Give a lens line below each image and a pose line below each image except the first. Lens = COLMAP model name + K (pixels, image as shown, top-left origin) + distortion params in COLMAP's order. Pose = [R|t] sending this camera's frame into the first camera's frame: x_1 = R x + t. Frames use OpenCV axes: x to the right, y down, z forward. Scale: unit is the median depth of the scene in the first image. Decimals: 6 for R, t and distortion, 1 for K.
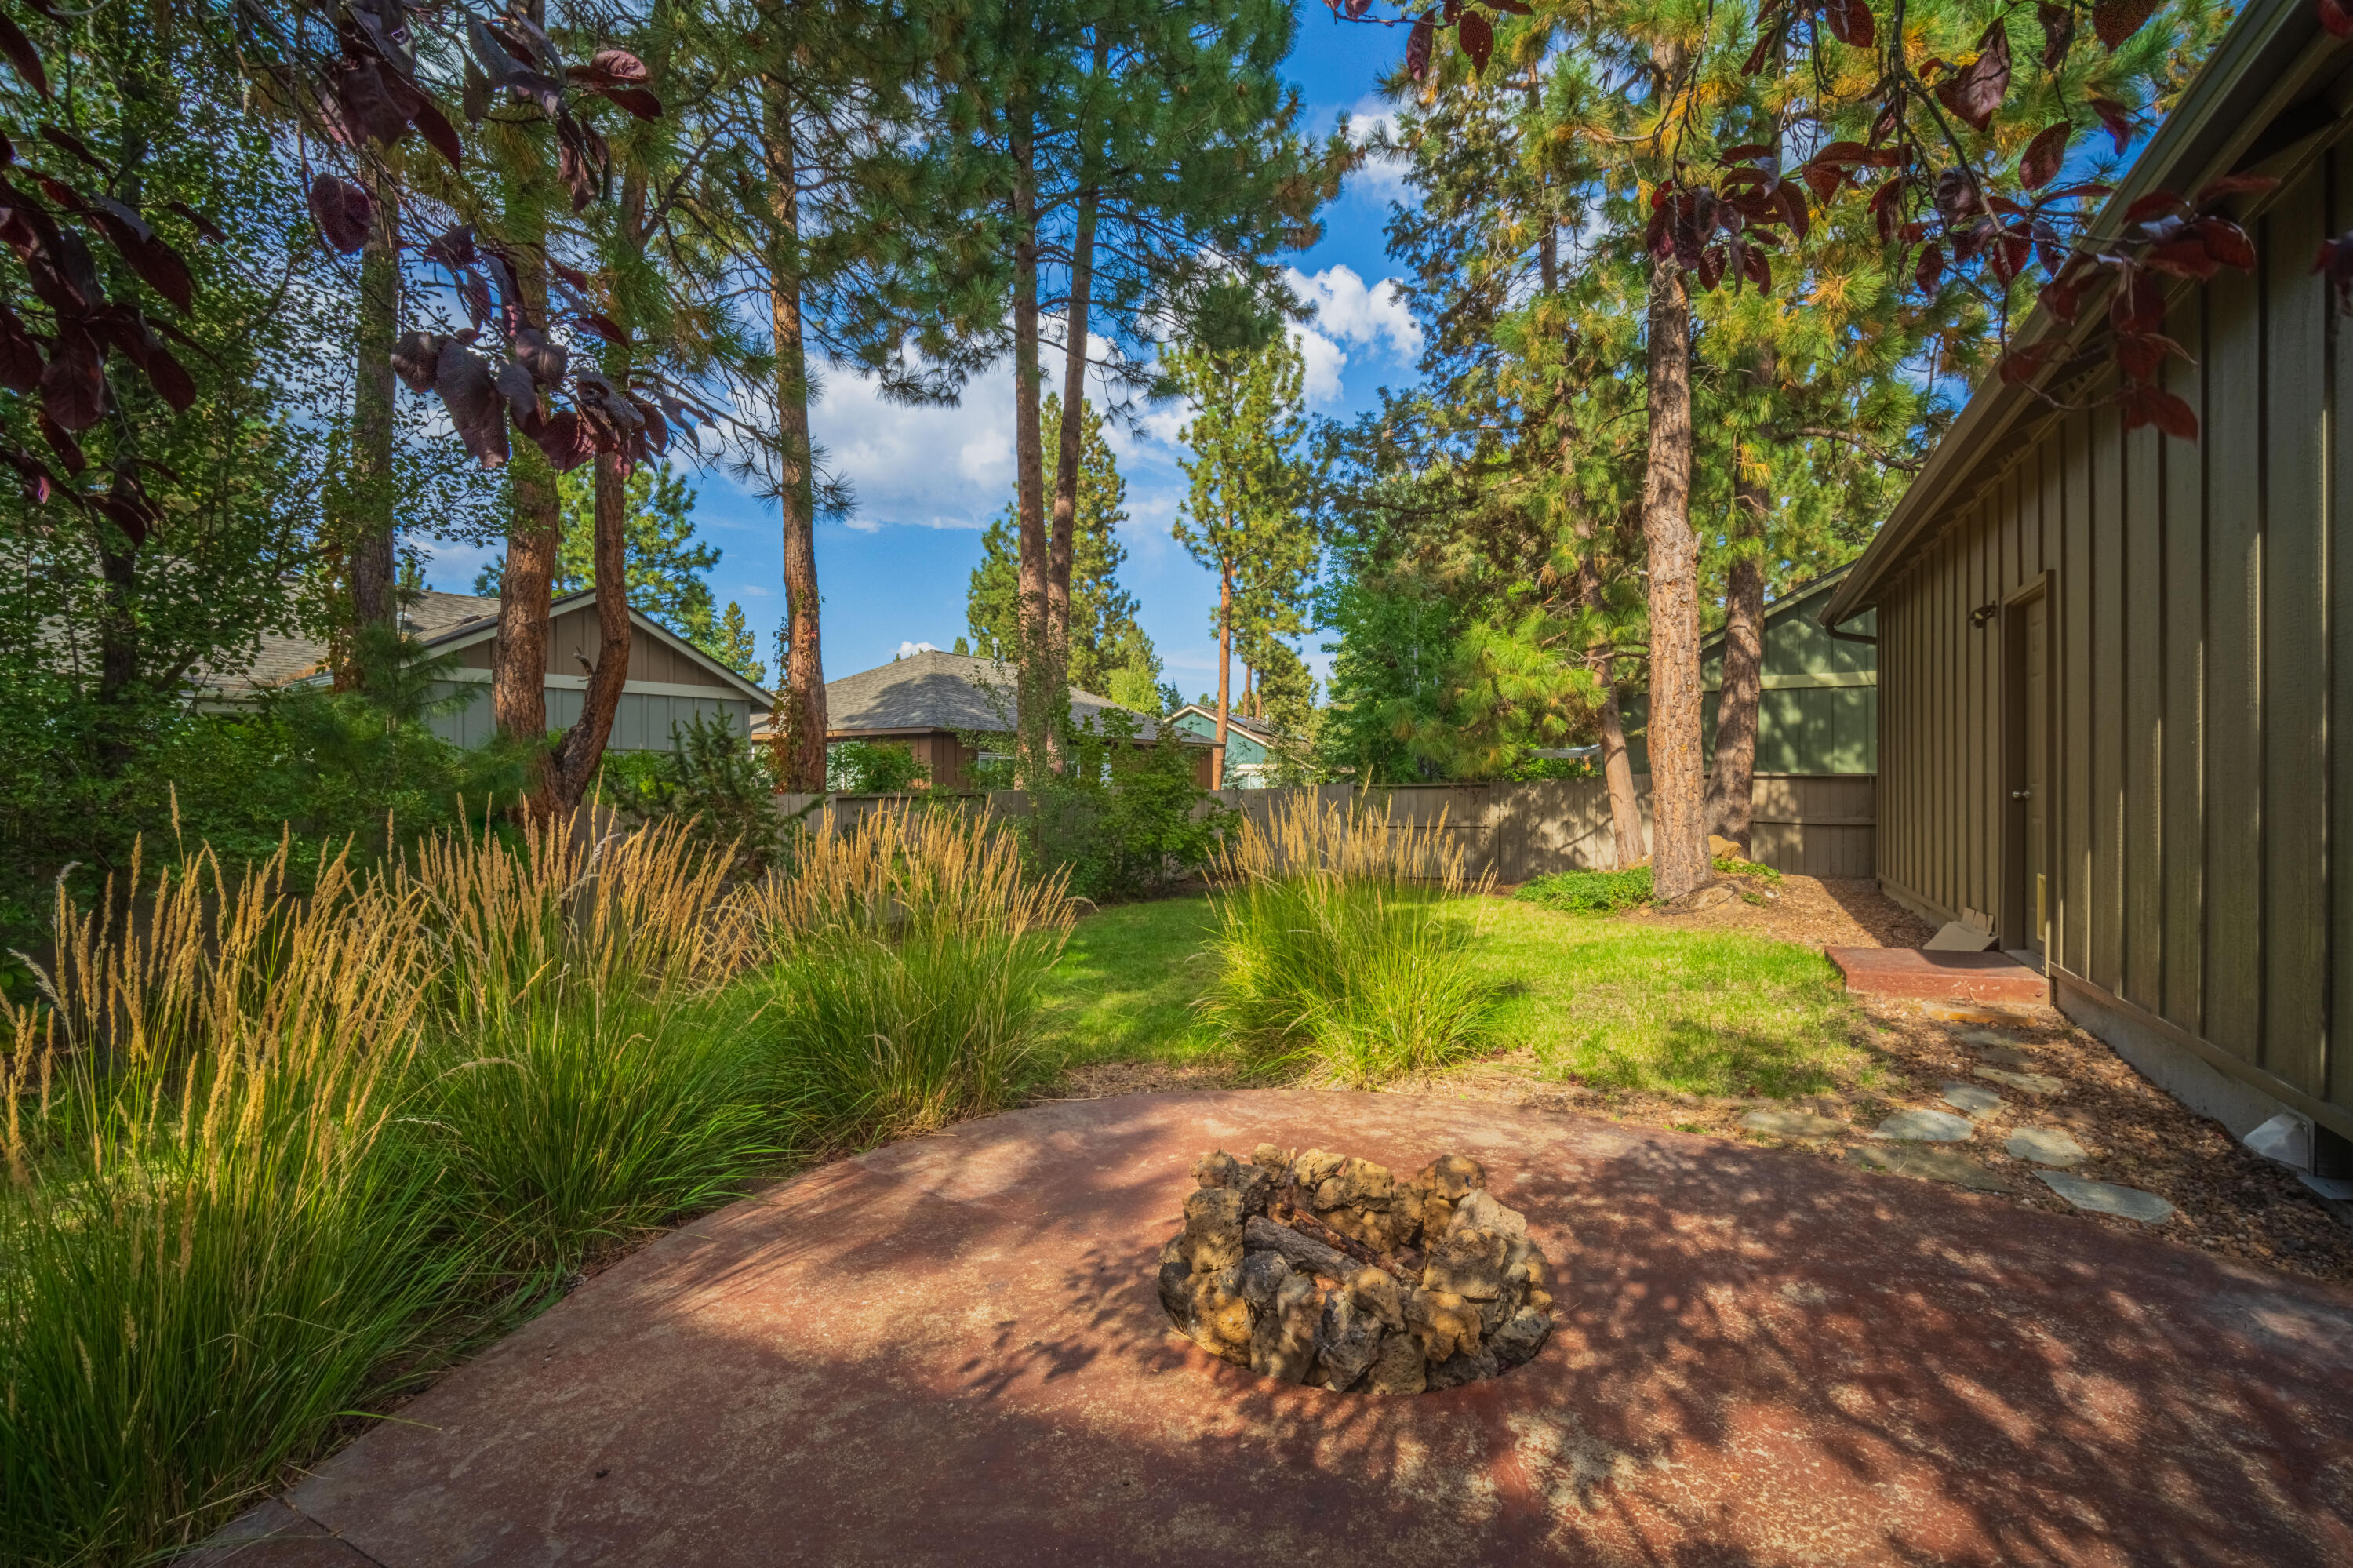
lens RADIAL K [[1022.8, 0, 1172.7], [0, 1022.8, 788.6], [0, 0, 1]] dist [-0.003686, -0.000515]
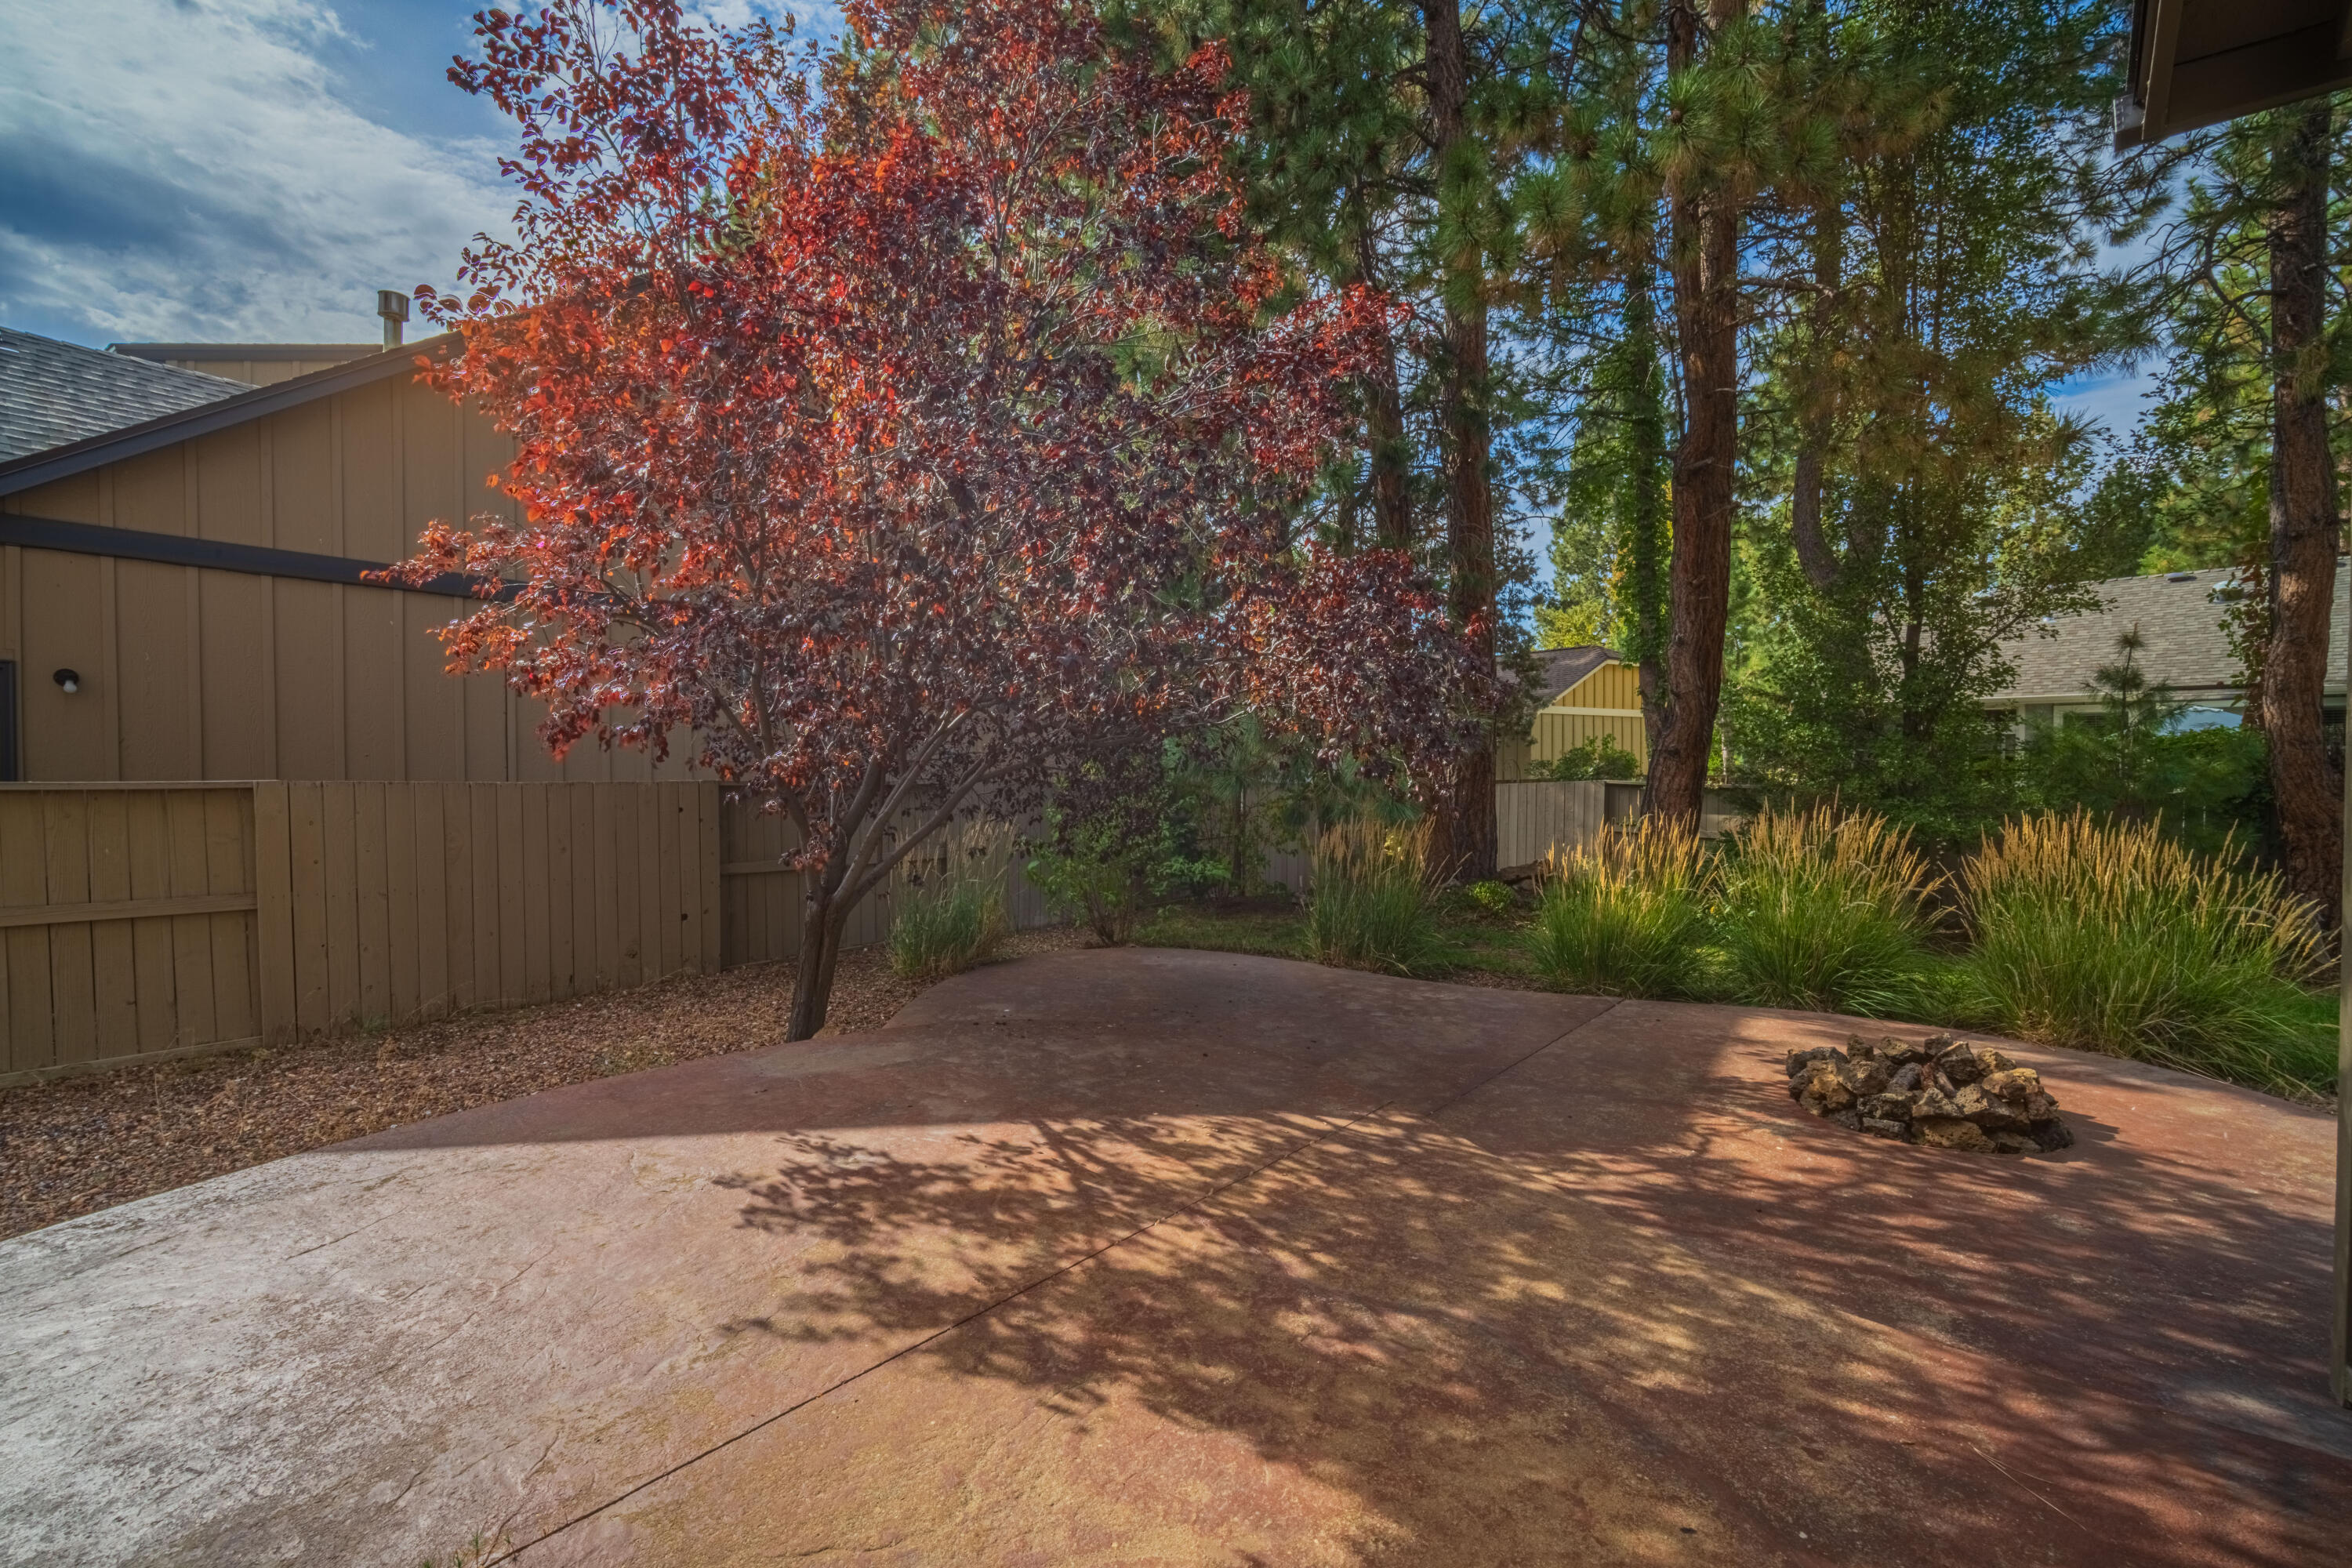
lens RADIAL K [[1043.6, 0, 1179.4], [0, 1043.6, 796.8], [0, 0, 1]] dist [-0.009270, 0.000208]
pose [[-0.222675, 0.035302, -0.974253, 1.633105], [-0.001067, 0.999335, 0.036455, -0.068219], [0.974892, 0.009157, -0.222489, 0.154122]]
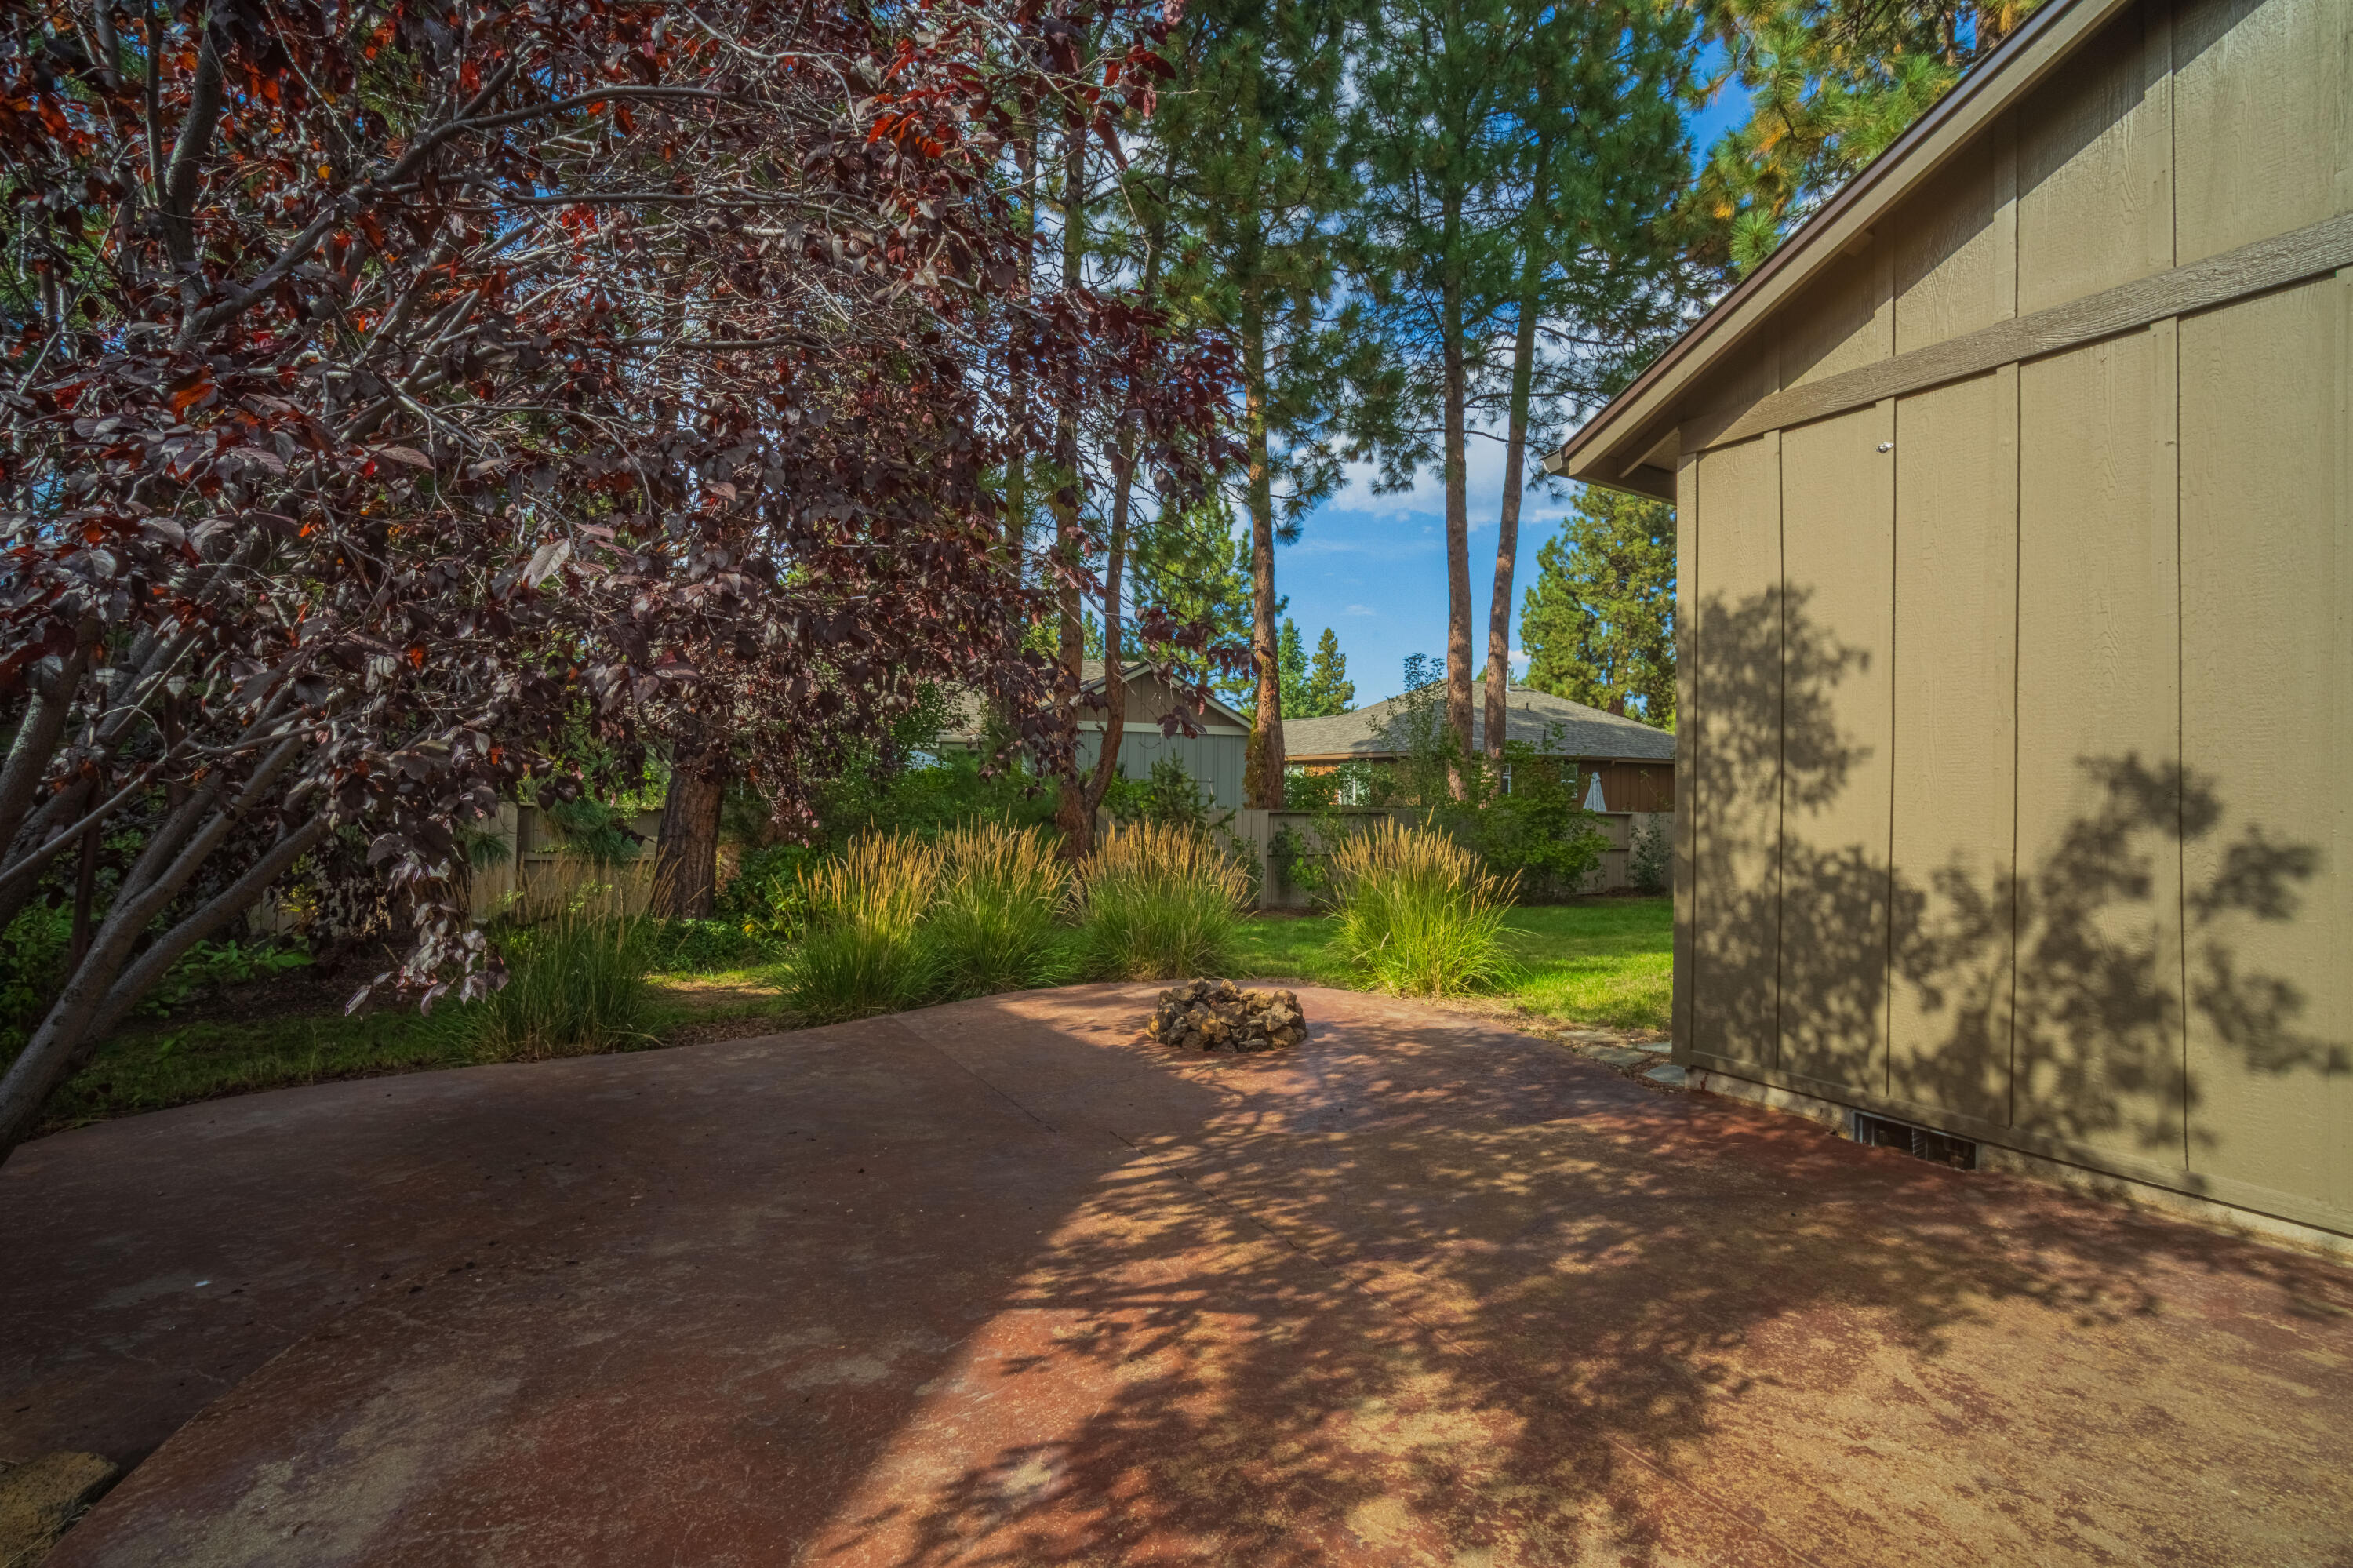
lens RADIAL K [[1029.5, 0, 1176.5], [0, 1029.5, 784.0], [0, 0, 1]] dist [-0.024207, 0.009612]
pose [[0.845103, 0.011508, -0.534480, 1.066139], [-0.019487, 0.999767, -0.009285, -0.053757], [0.534249, 0.018262, 0.845130, -0.854579]]
